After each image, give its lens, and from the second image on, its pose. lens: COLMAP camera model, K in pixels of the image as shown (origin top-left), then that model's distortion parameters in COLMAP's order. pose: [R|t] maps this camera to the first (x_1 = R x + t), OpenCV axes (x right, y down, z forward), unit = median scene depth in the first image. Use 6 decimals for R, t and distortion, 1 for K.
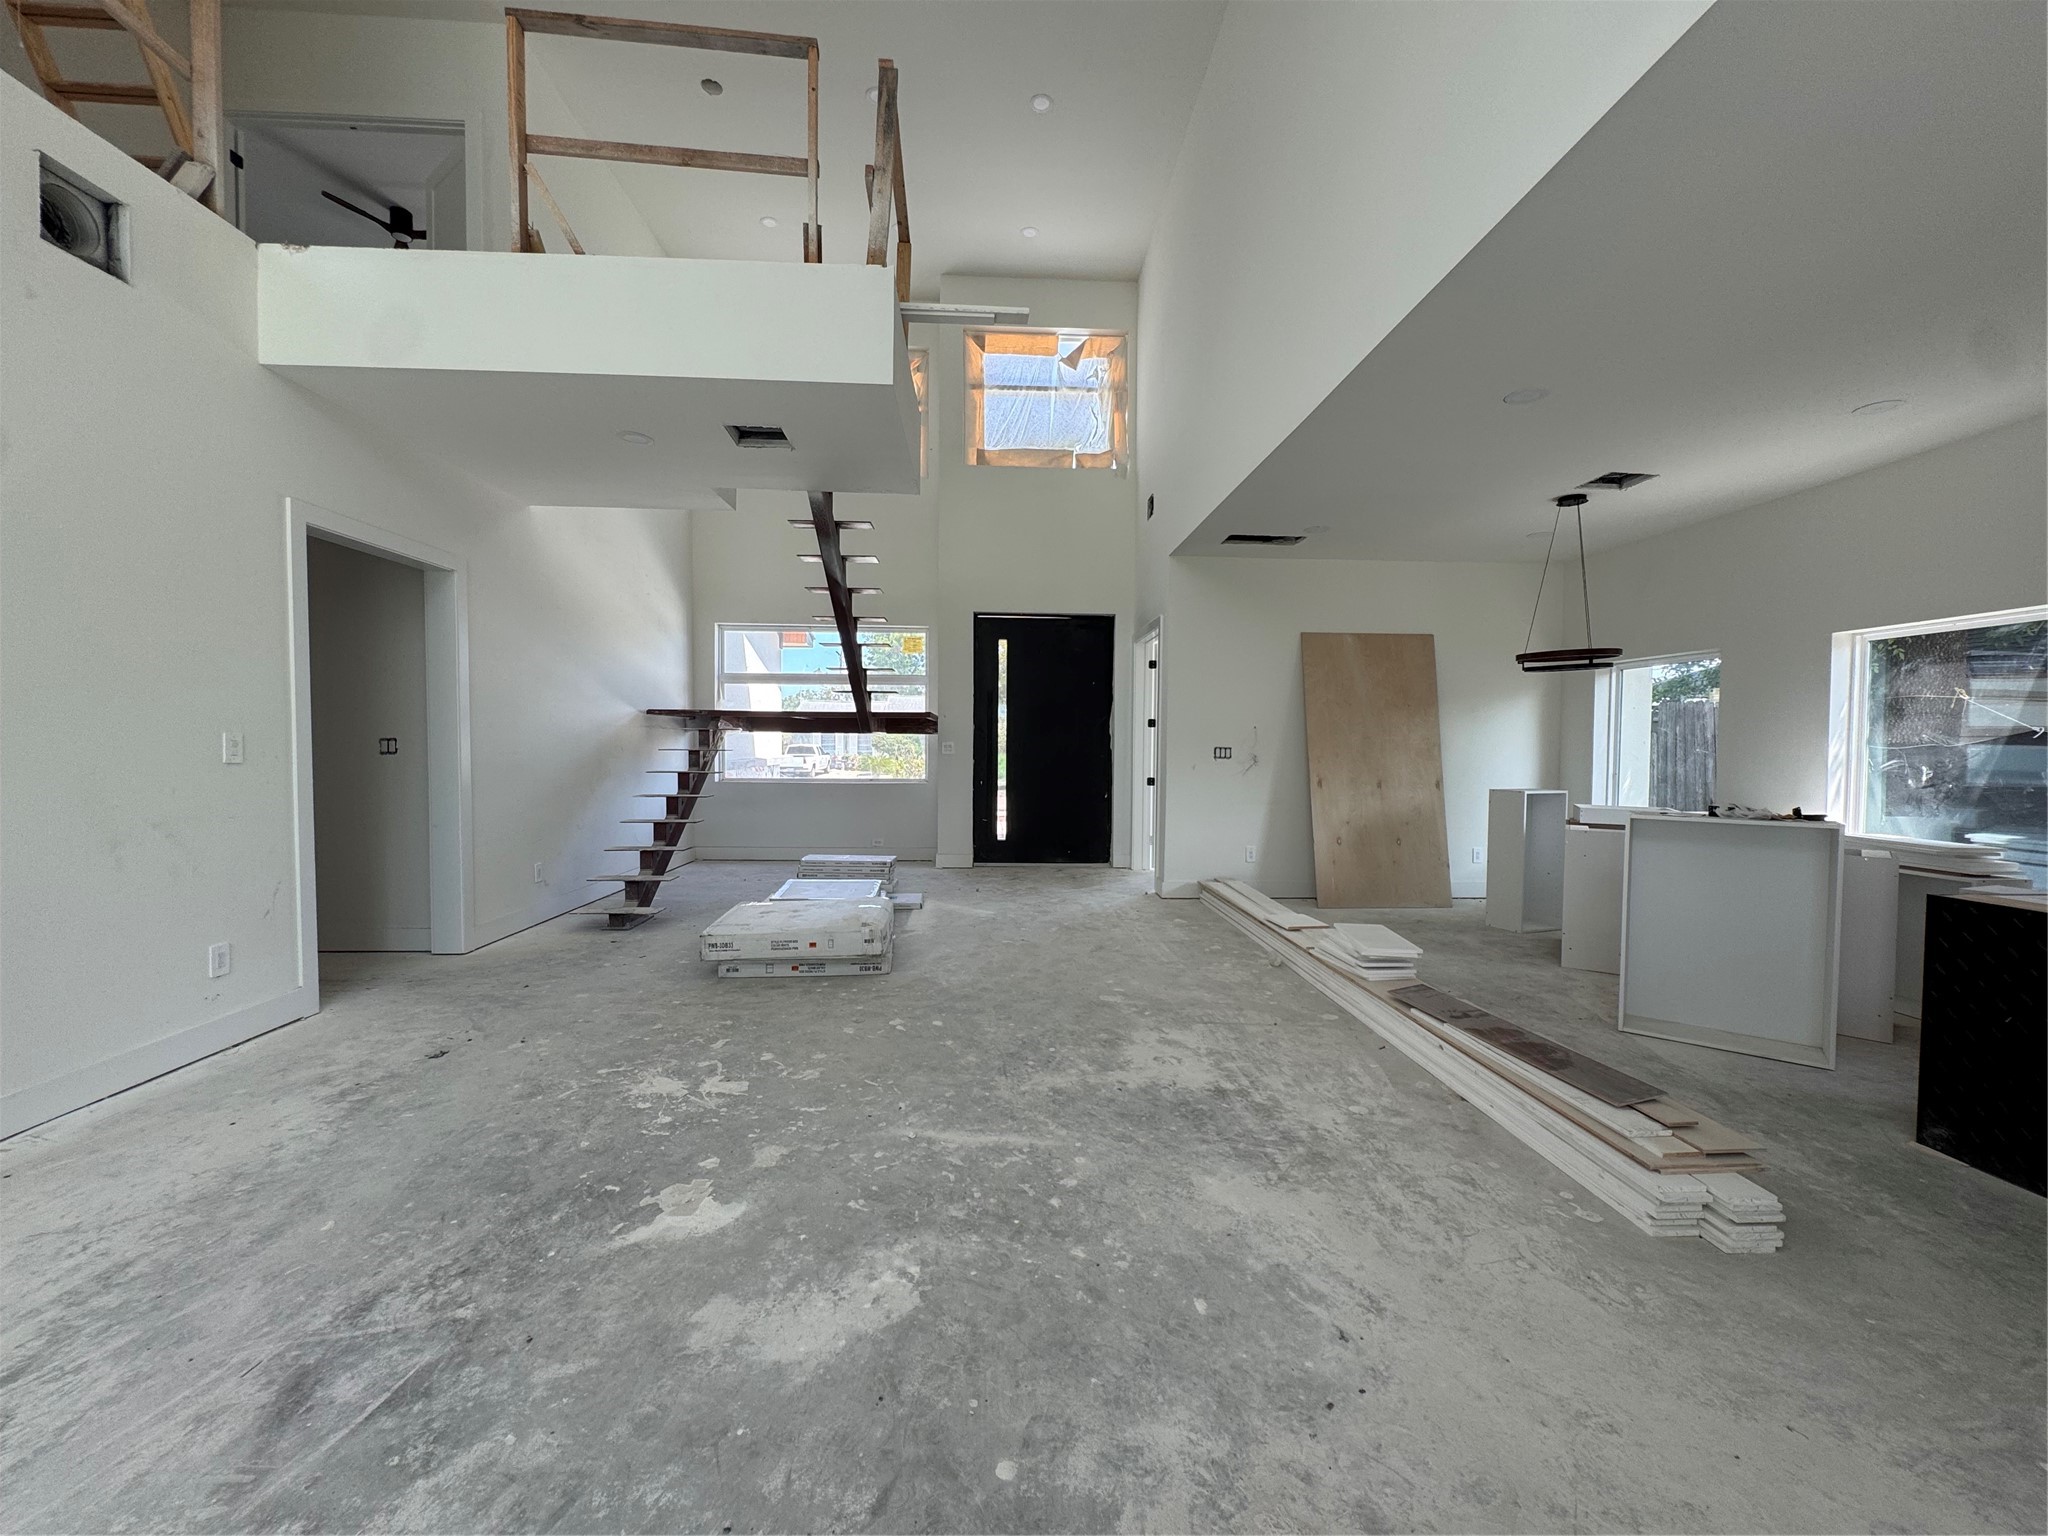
lens RADIAL K [[815.0, 0, 1030.0], [0, 815.0, 770.6], [0, 0, 1]] dist [-0.003036, -0.000033]
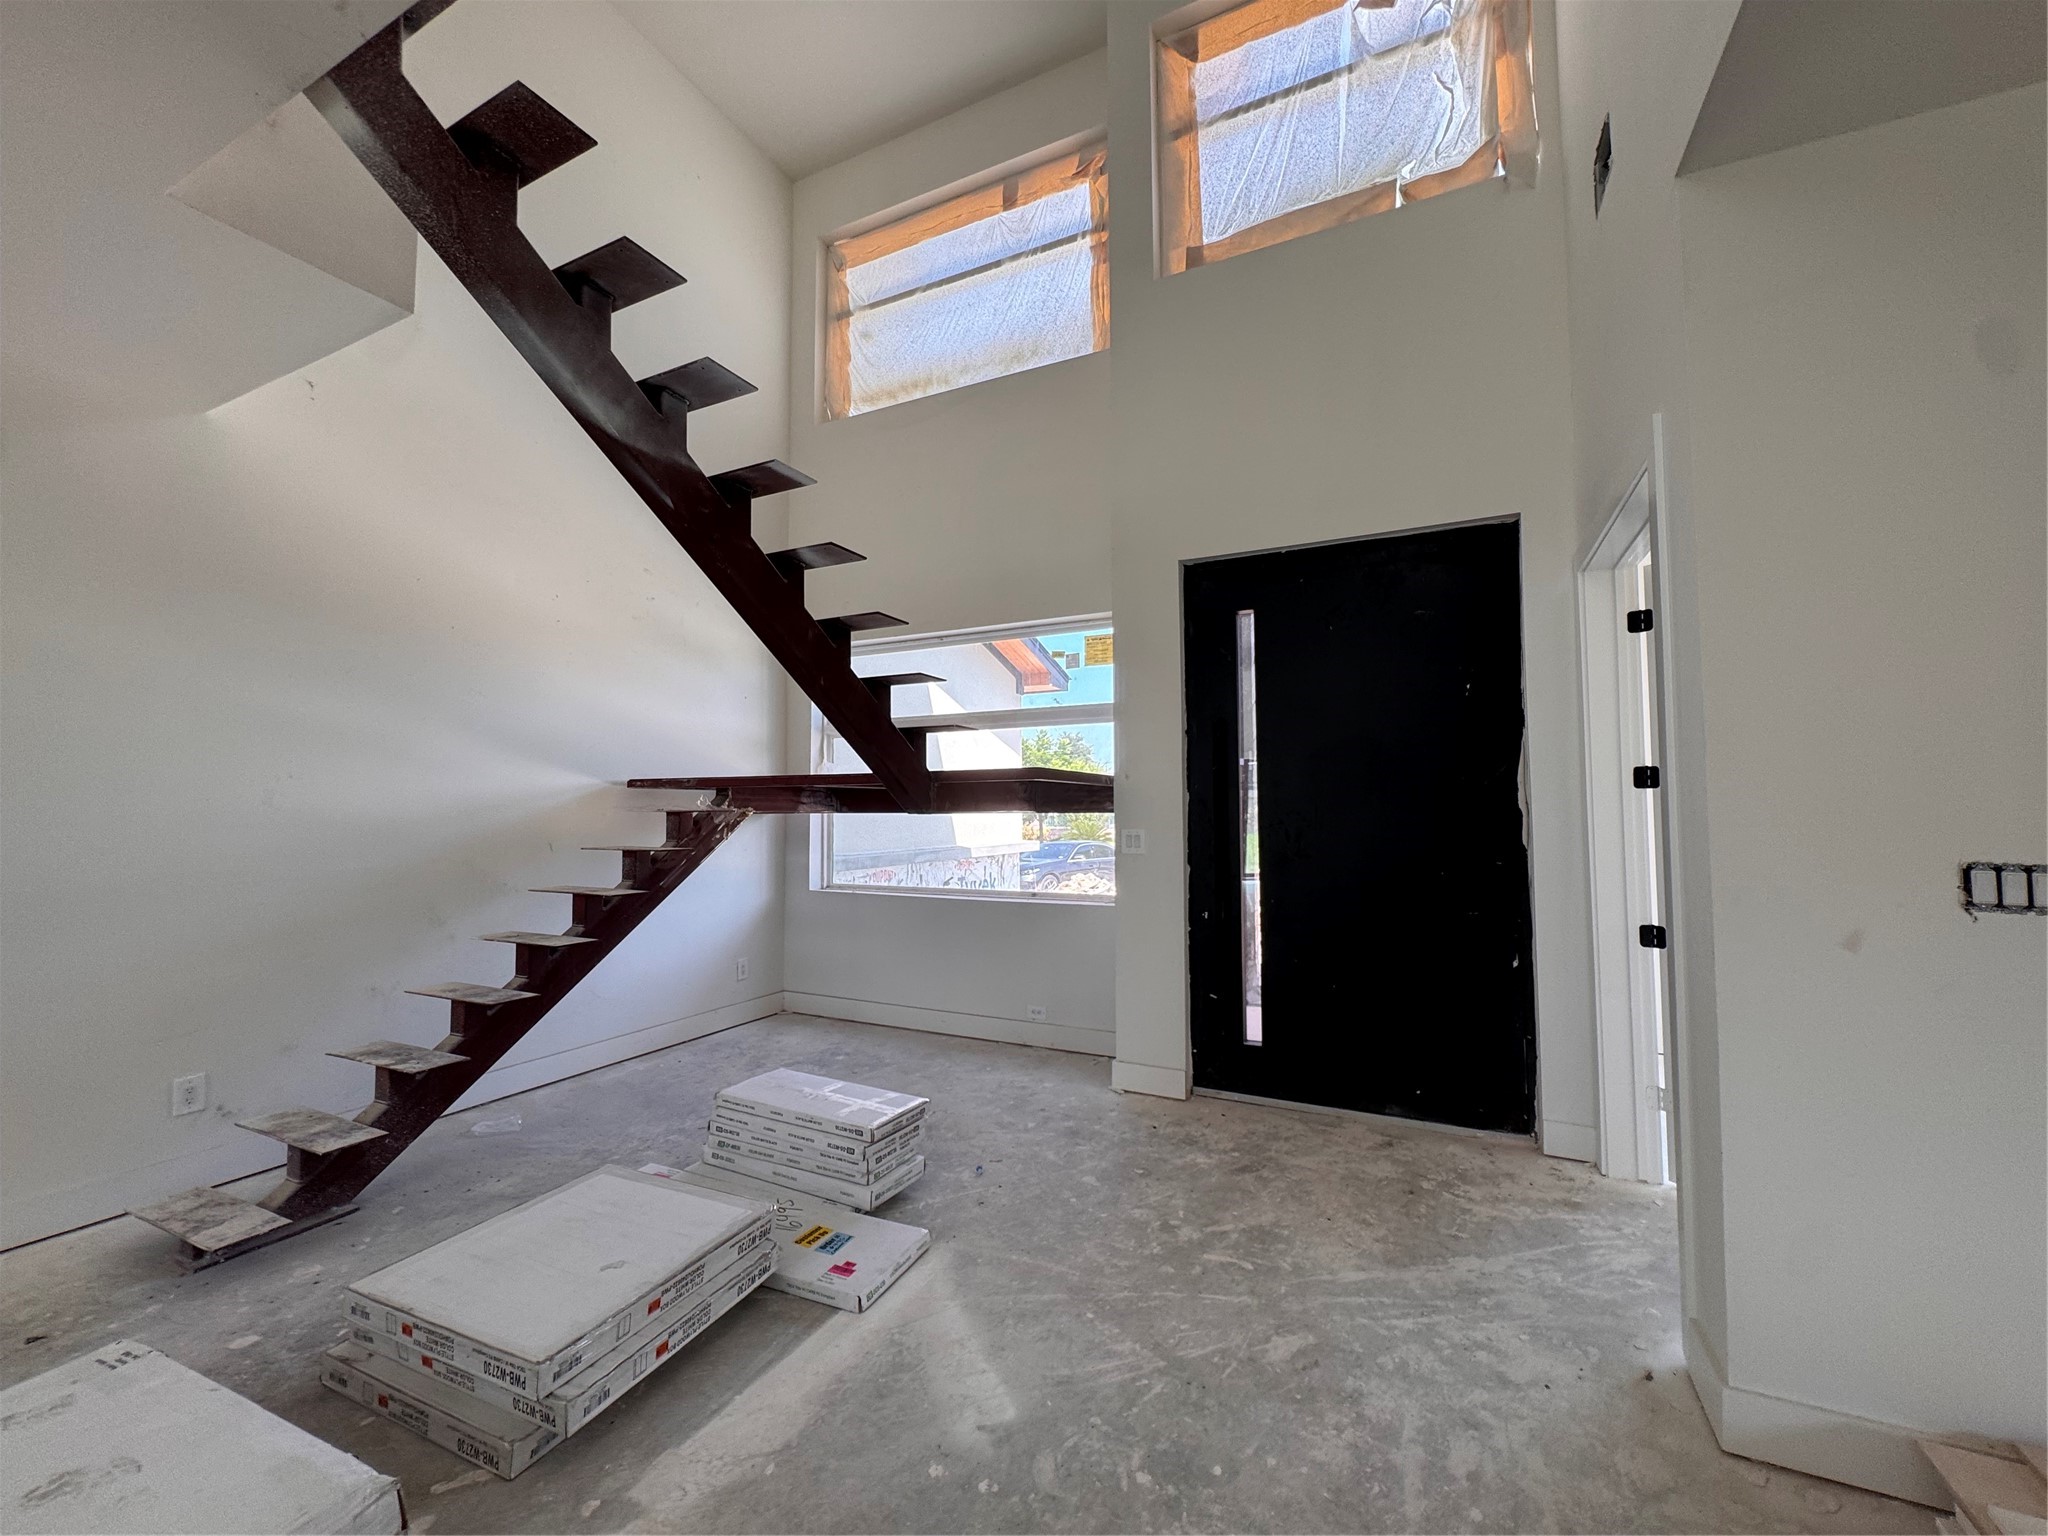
lens RADIAL K [[815.0, 0, 1030.0], [0, 815.0, 770.6], [0, 0, 1]] dist [-0.003036, -0.000033]
pose [[0.874708, -0.035150, -0.483373, 0.153691], [-0.007206, 0.996313, -0.085490, -0.051420], [0.484596, 0.078262, 0.871230, 0.999746]]
